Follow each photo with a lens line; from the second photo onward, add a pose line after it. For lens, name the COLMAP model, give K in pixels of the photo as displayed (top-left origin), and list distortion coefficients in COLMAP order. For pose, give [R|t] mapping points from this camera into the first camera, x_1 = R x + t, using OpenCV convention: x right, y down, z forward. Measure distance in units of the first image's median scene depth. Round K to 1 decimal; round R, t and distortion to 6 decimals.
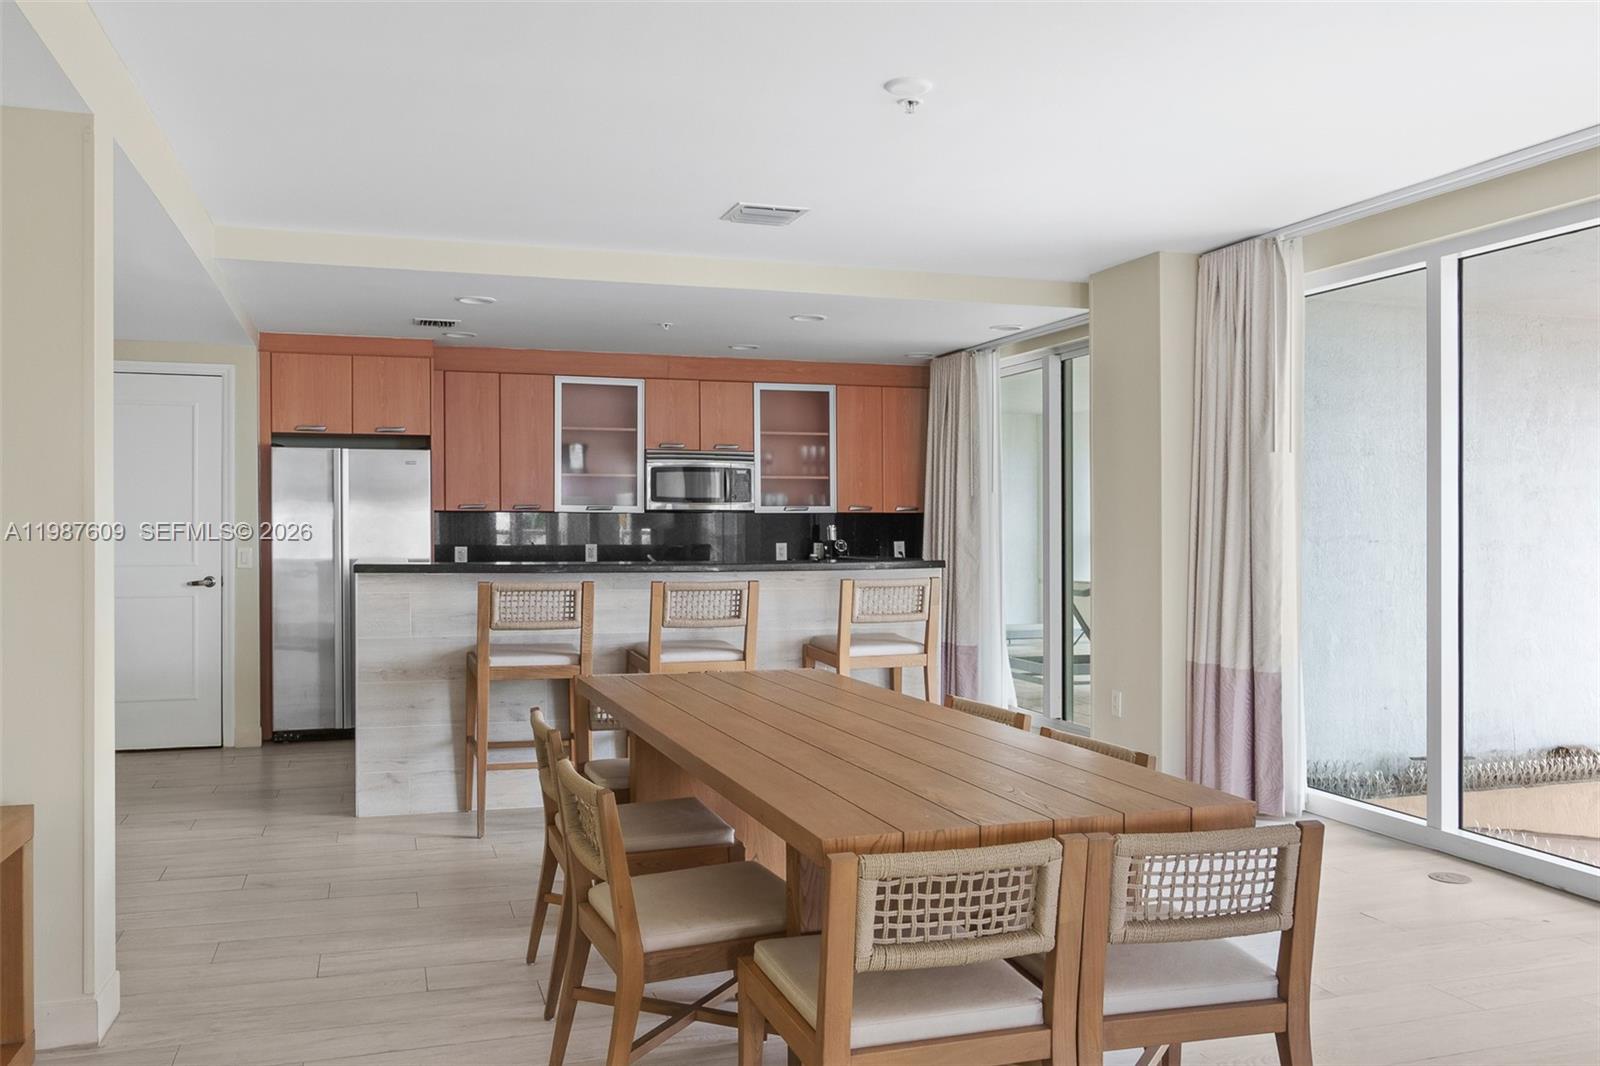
lens RADIAL K [[1295.5, 0, 800.0], [0, 1295.5, 533.0], [0, 0, 1]] dist [-0.019459, -0.009525]
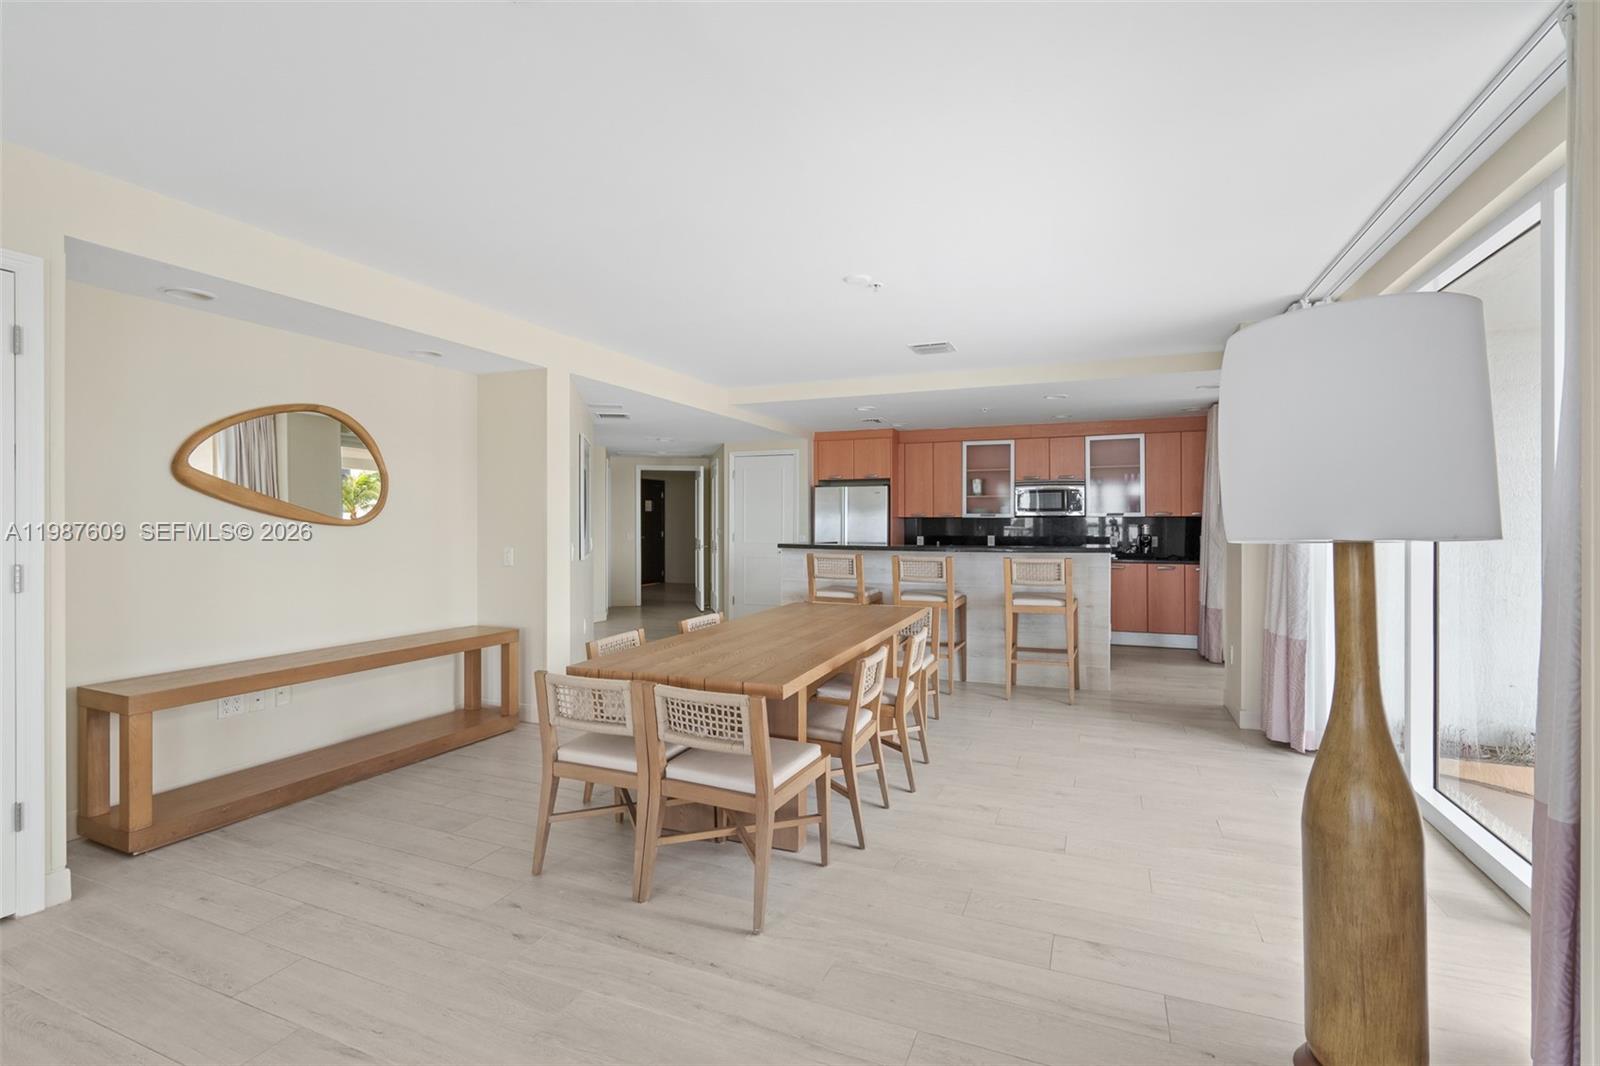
lens RADIAL K [[732.6, 0, 808.2], [0, 732.6, 541.4], [0, 0, 1]] dist [-0.001883, -0.000032]
pose [[0.763046, 0.014948, -0.646172, 0.342163], [-0.003188, 0.999807, 0.019365, -0.002030], [0.646337, -0.012716, 0.762946, 0.090750]]
